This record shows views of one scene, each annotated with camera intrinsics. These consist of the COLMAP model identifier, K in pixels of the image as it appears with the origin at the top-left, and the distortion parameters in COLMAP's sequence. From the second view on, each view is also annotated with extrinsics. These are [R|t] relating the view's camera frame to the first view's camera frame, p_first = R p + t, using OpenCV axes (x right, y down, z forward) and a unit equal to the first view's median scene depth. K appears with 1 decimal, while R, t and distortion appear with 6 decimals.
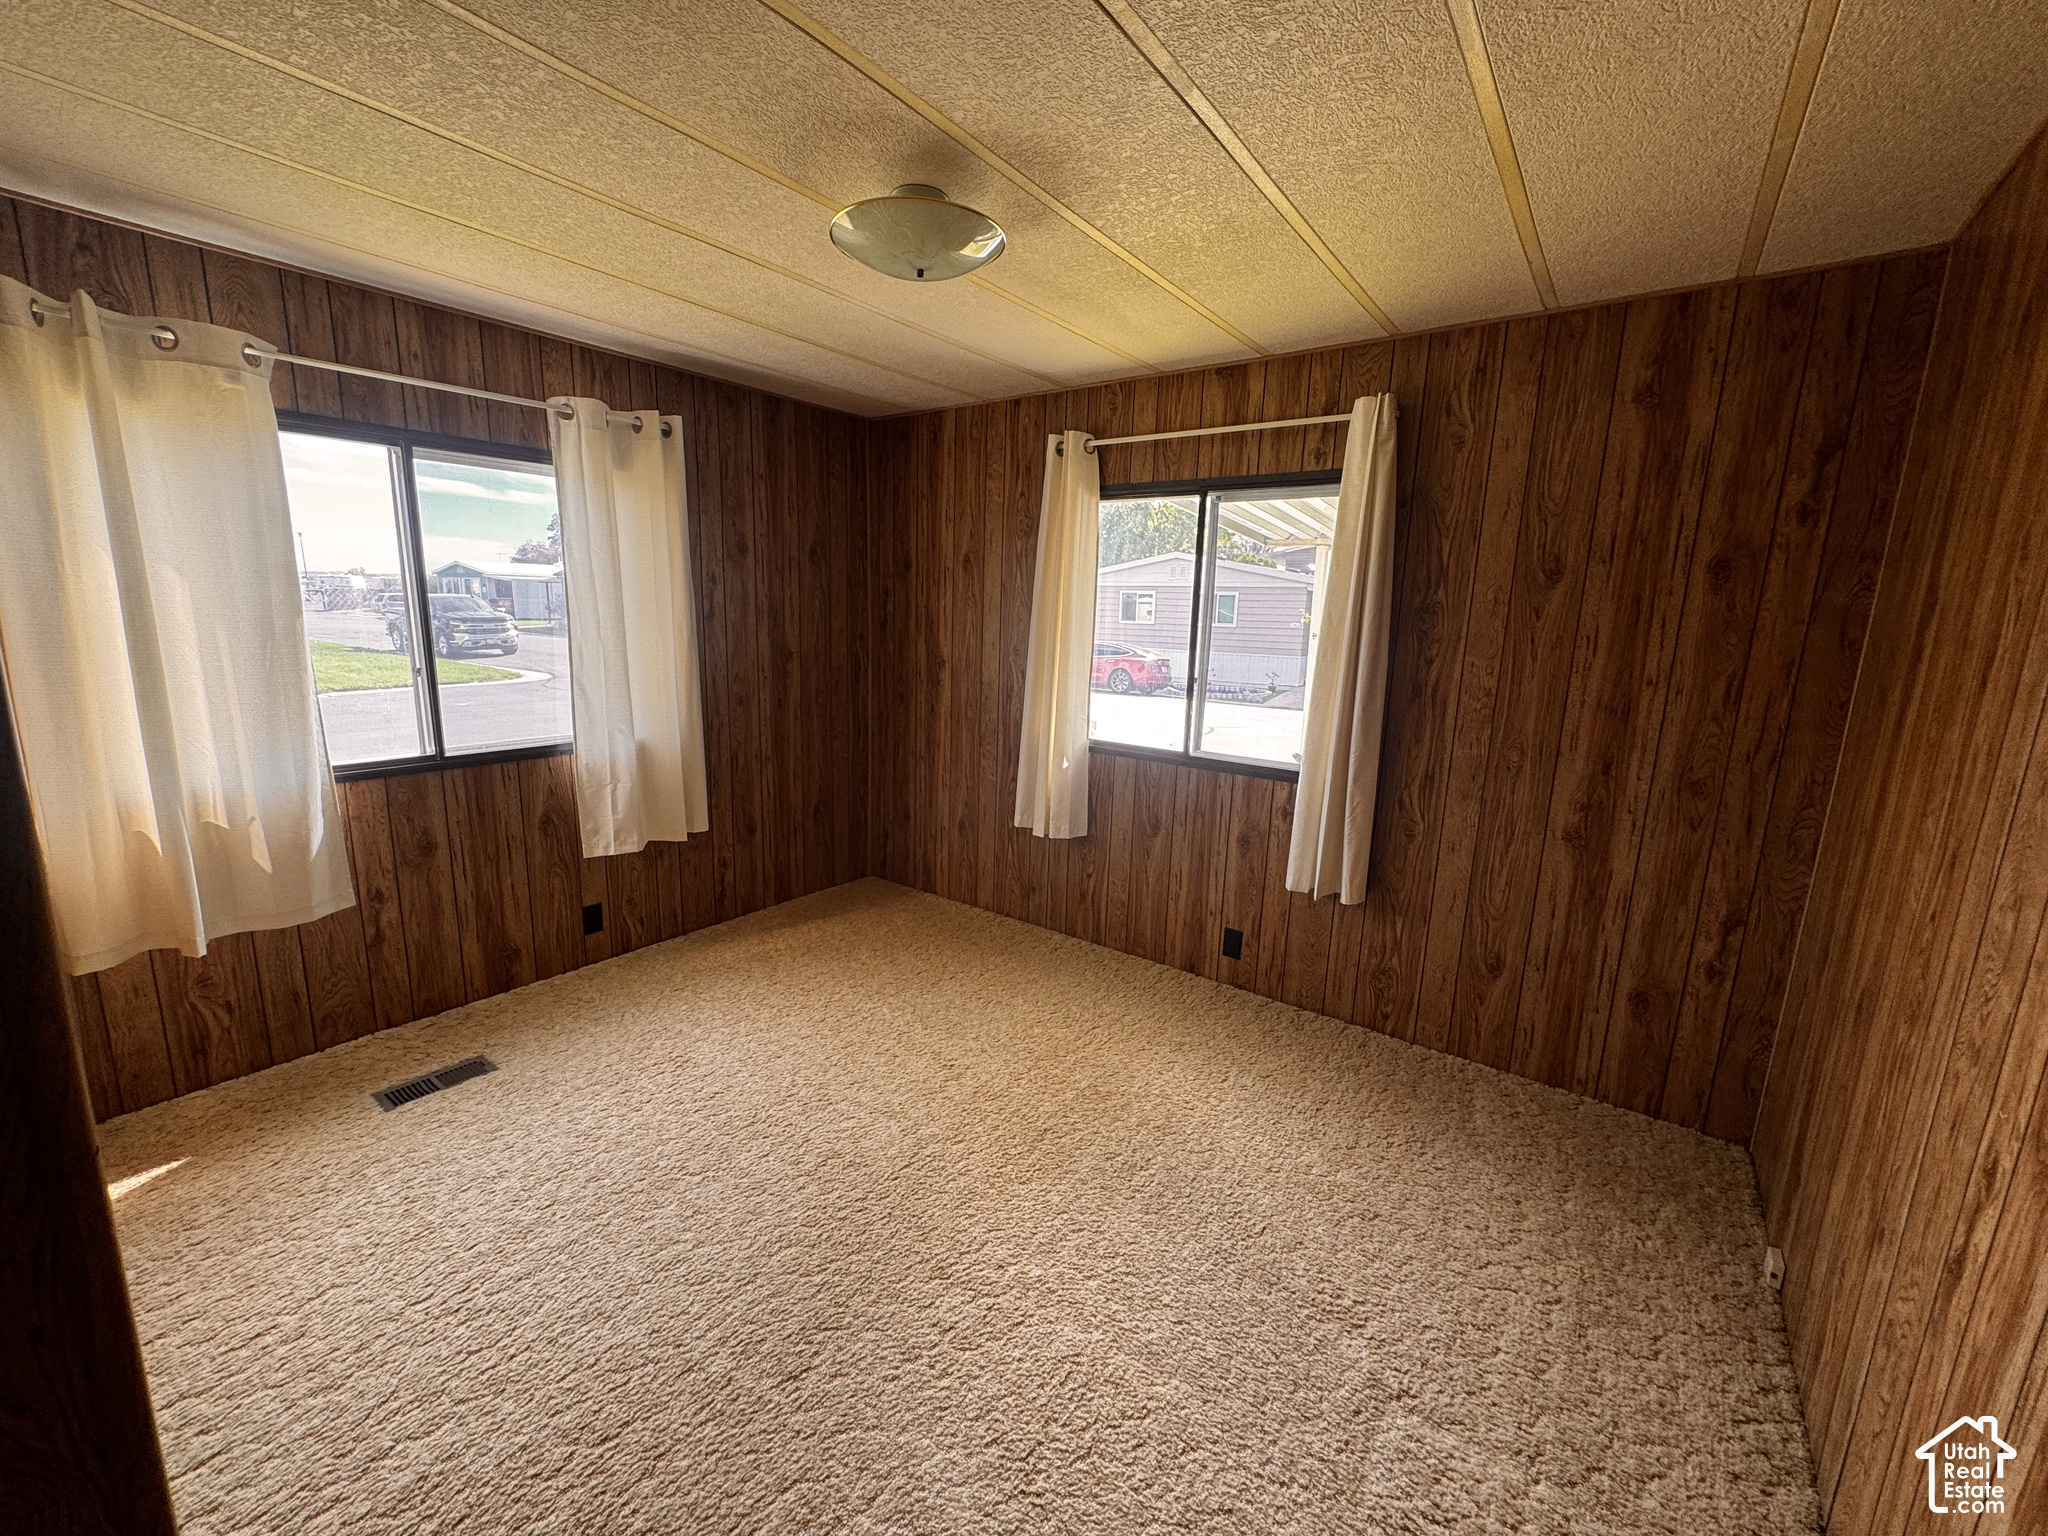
lens RADIAL K [[818.9, 0, 1022.3], [0, 818.9, 767.9], [0, 0, 1]] dist [-0.001423, -0.000499]
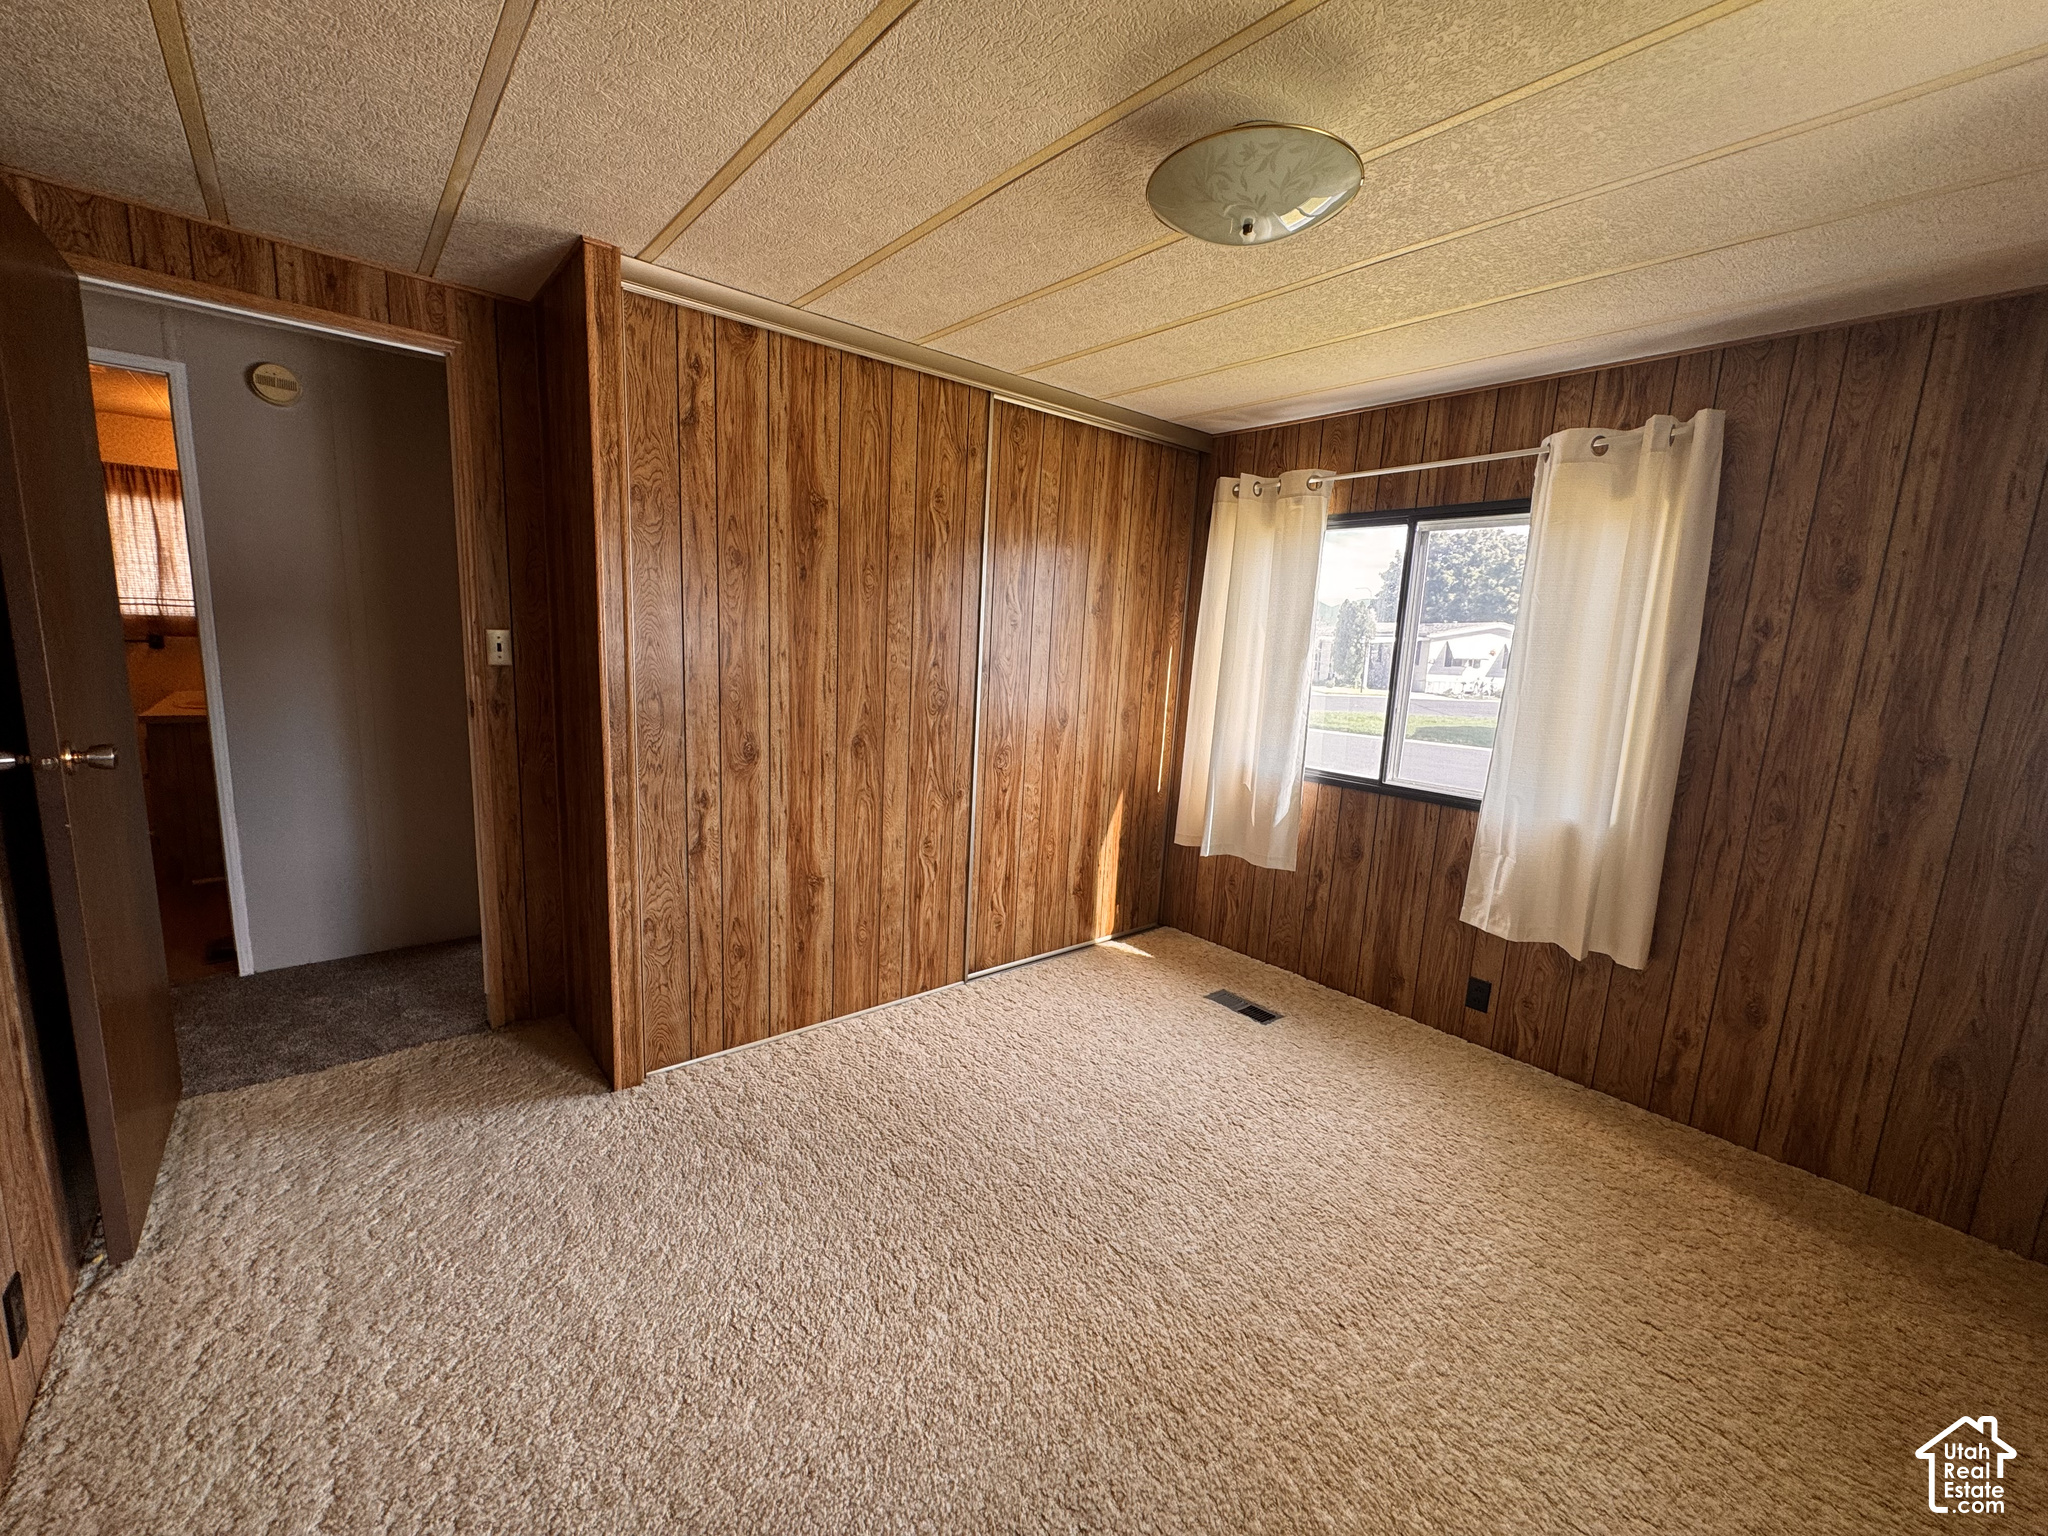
lens RADIAL K [[818.9, 0, 1022.3], [0, 818.9, 767.9], [0, 0, 1]] dist [-0.001423, -0.000499]
pose [[-0.221078, 0.121606, -0.967645, 0.526818], [-0.241559, 0.954451, 0.175138, -0.113812], [0.944867, 0.272463, -0.181633, 0.716255]]
